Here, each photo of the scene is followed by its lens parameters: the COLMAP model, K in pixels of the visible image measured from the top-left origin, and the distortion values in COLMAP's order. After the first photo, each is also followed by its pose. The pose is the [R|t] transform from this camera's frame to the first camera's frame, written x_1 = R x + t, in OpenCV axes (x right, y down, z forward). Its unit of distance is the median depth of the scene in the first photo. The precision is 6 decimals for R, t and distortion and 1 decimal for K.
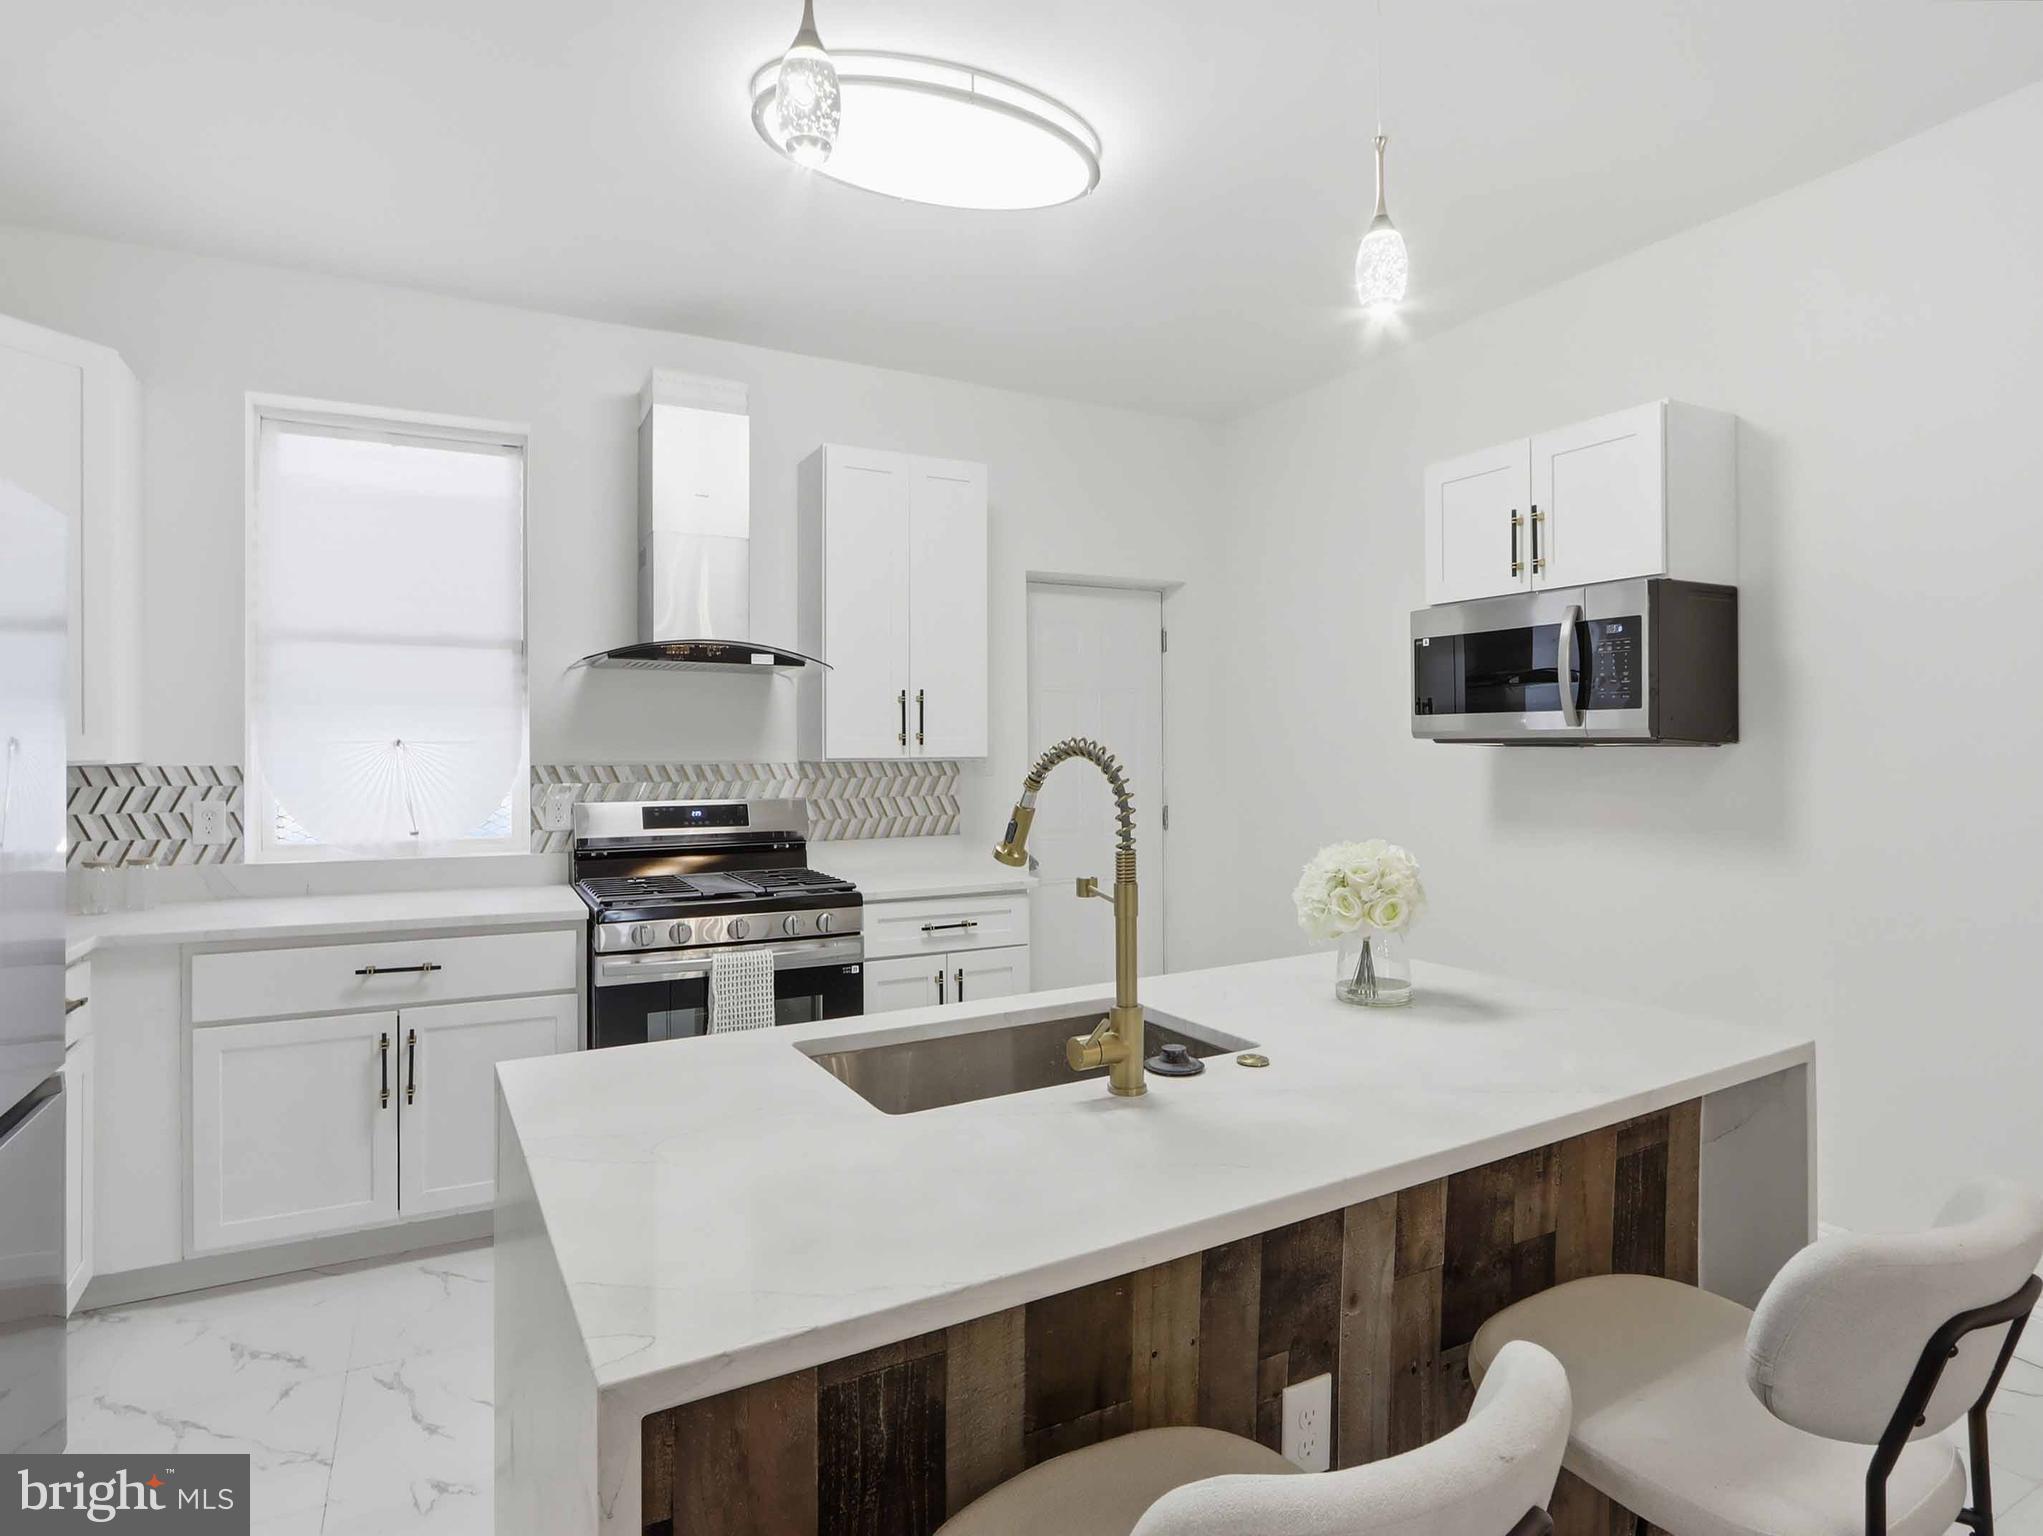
lens RADIAL K [[1077.4, 0, 1009.4], [0, 1077.4, 730.0], [0, 0, 1]] dist [-0.017380, 0.000494]
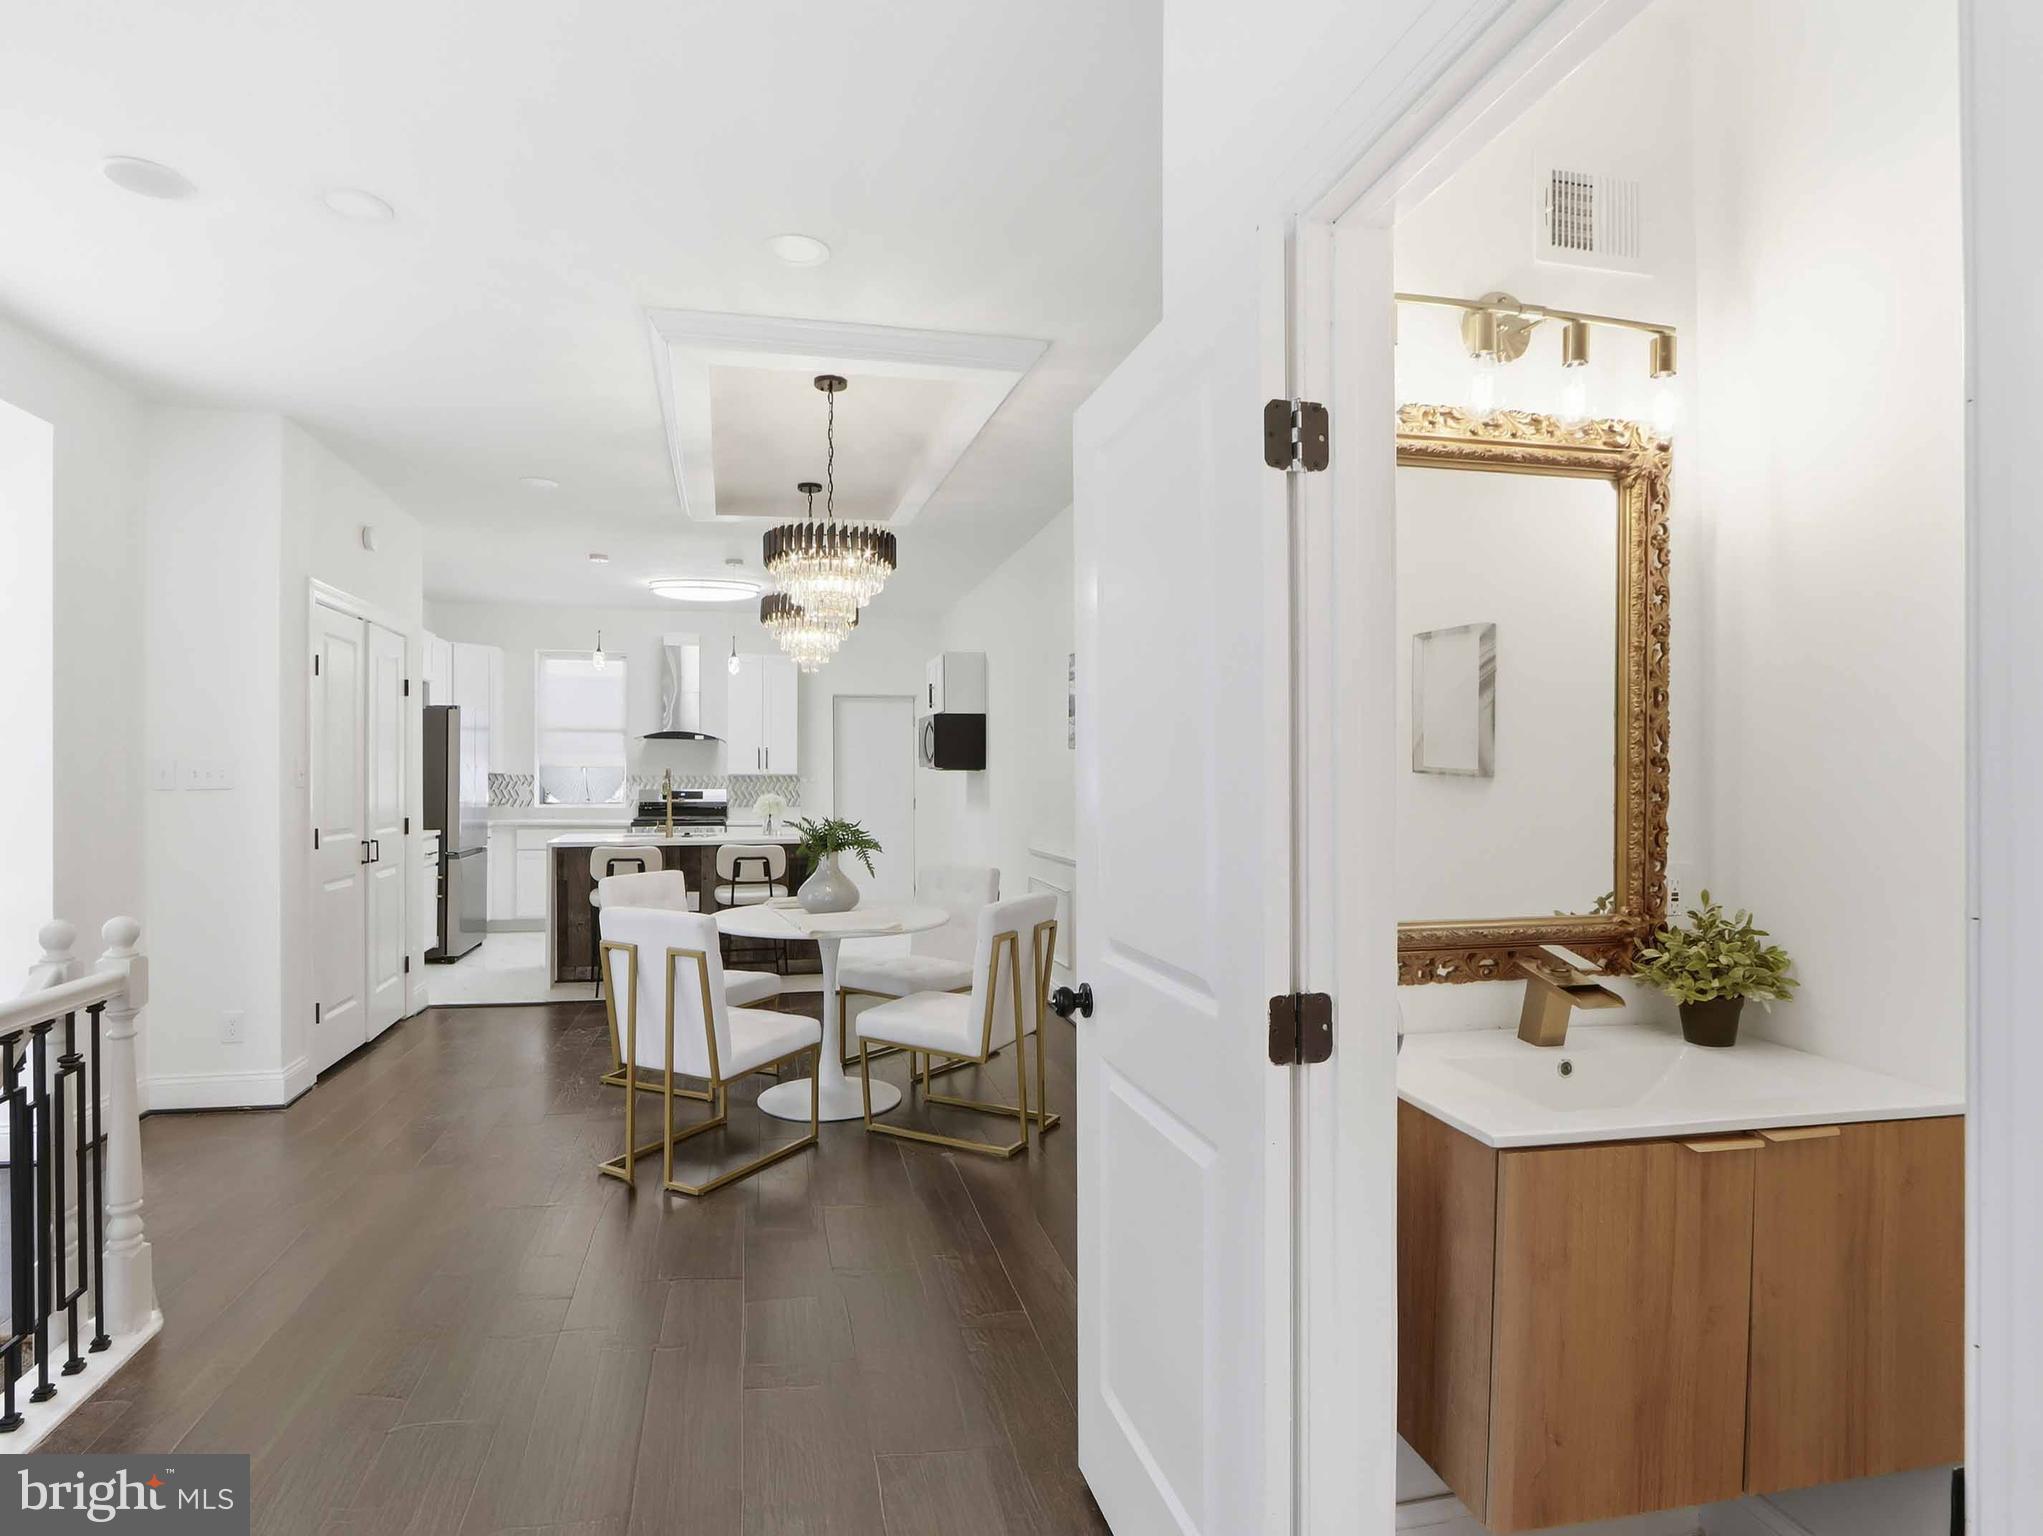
lens RADIAL K [[1098.8, 0, 1001.2], [0, 1098.8, 768.4], [0, 0, 1]] dist [-0.009077, 0.000019]
pose [[0.965675, 0.004226, -0.259720, 1.240953], [-0.000873, 0.999915, 0.013022, -0.023577], [0.259753, -0.012348, 0.965596, -1.502485]]
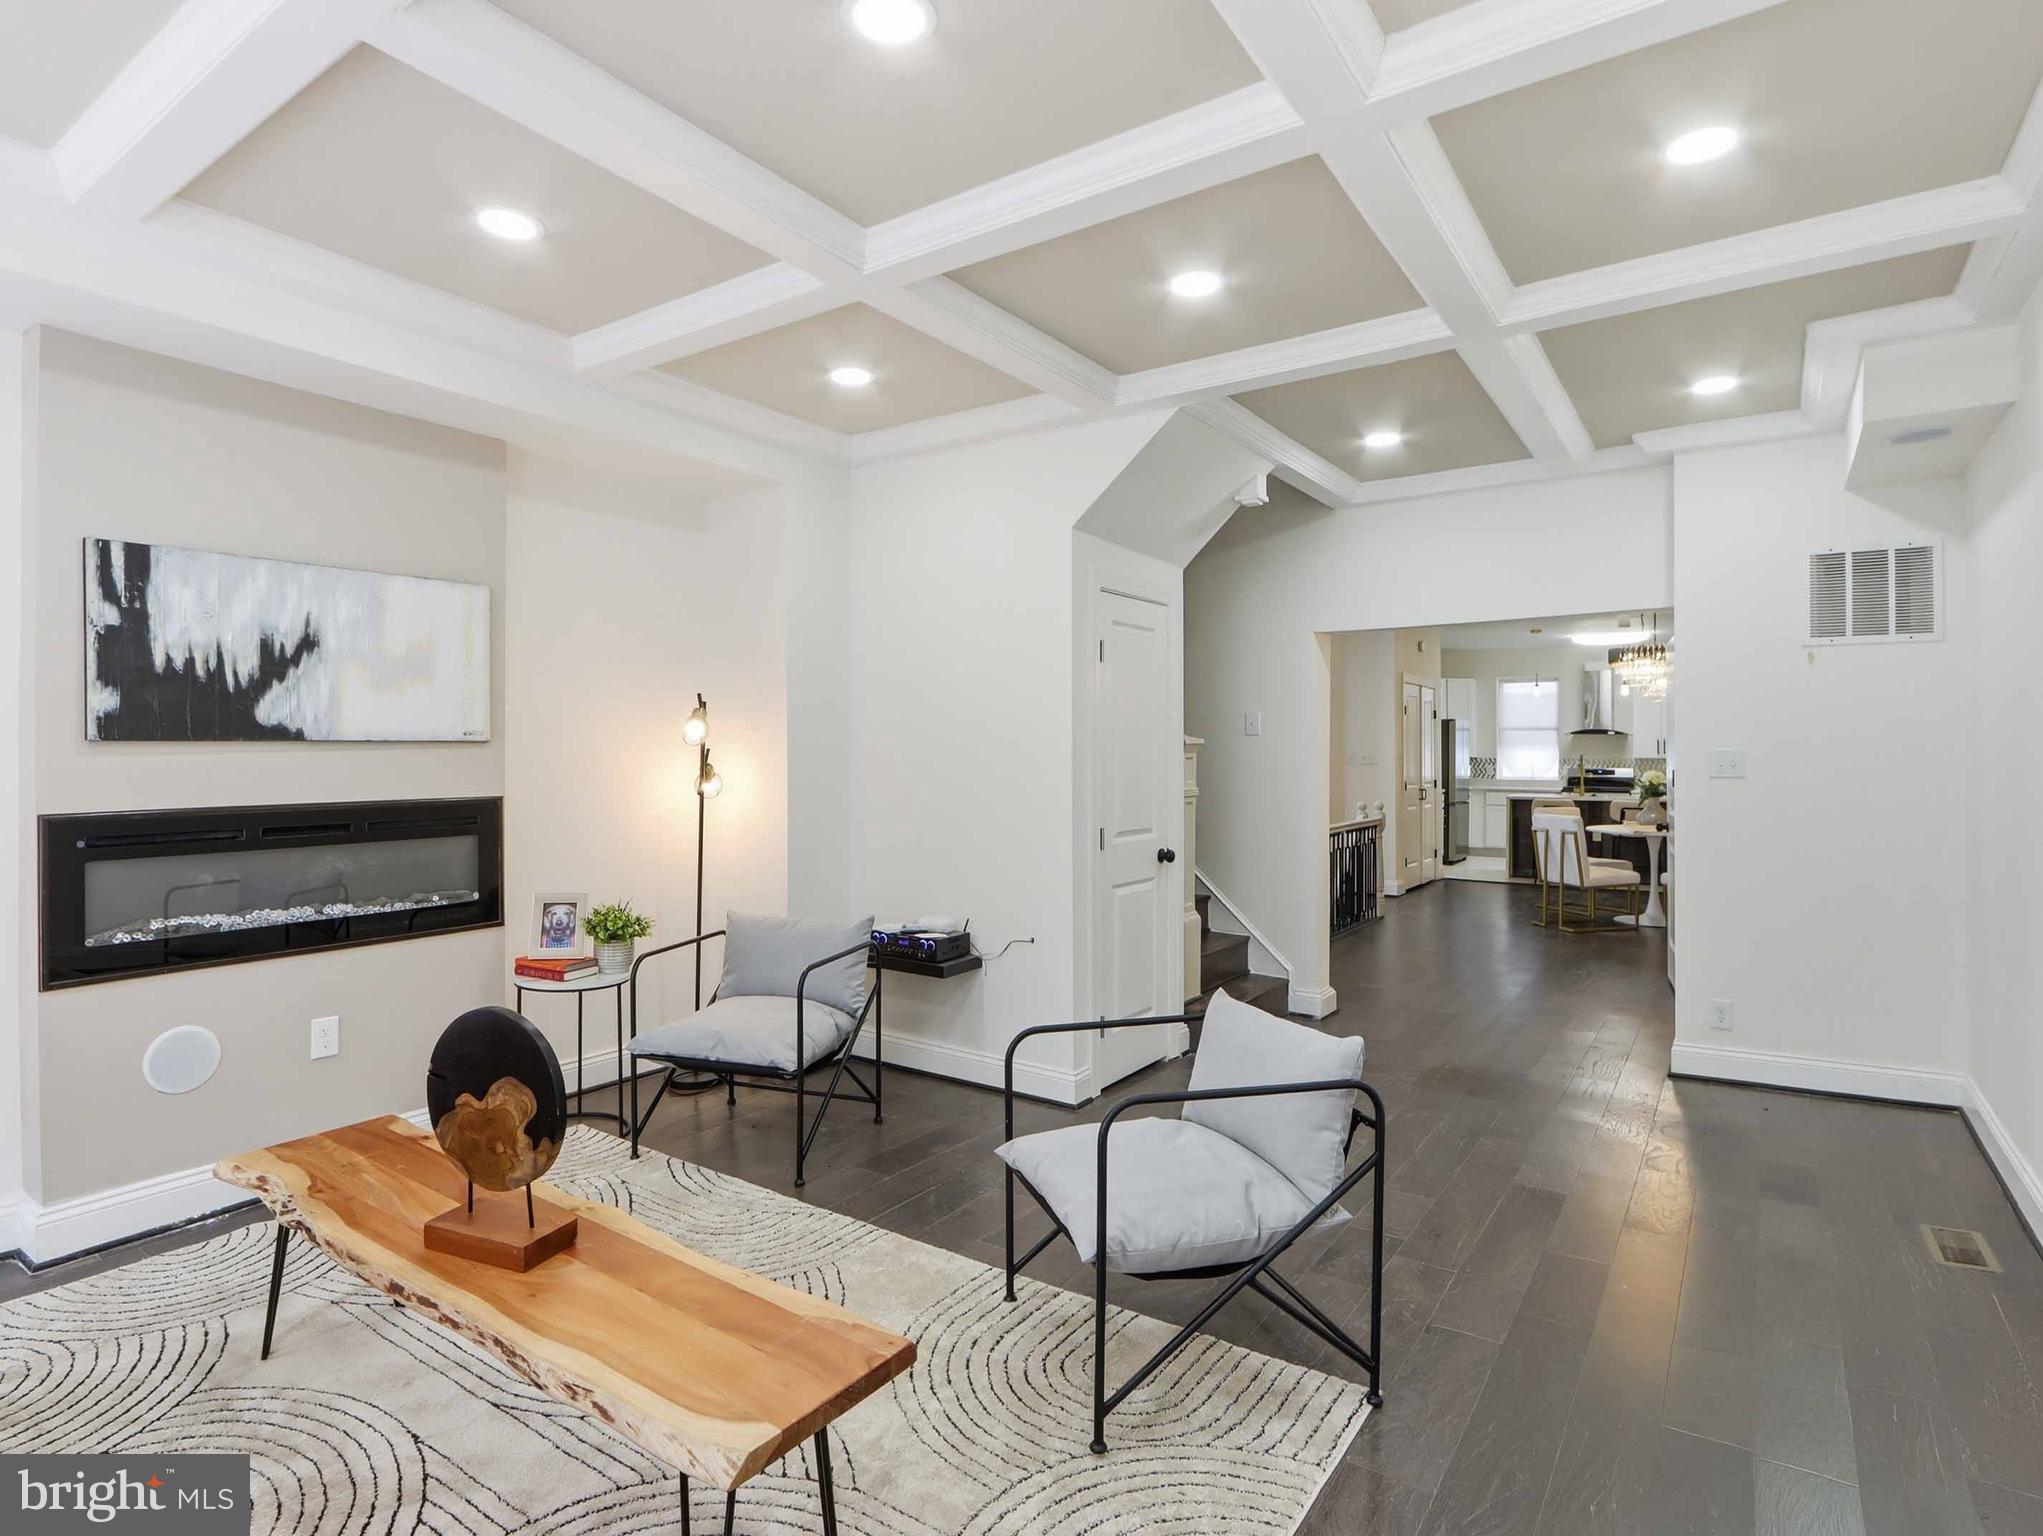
lens RADIAL K [[1059.9, 0, 1002.2], [0, 1059.9, 764.6], [0, 0, 1]] dist [-0.021810, -0.000036]
pose [[0.457620, 0.010569, -0.889085, 2.217761], [0.013117, 0.999740, 0.018636, -0.049748], [0.889051, -0.020190, 0.457362, -2.811364]]
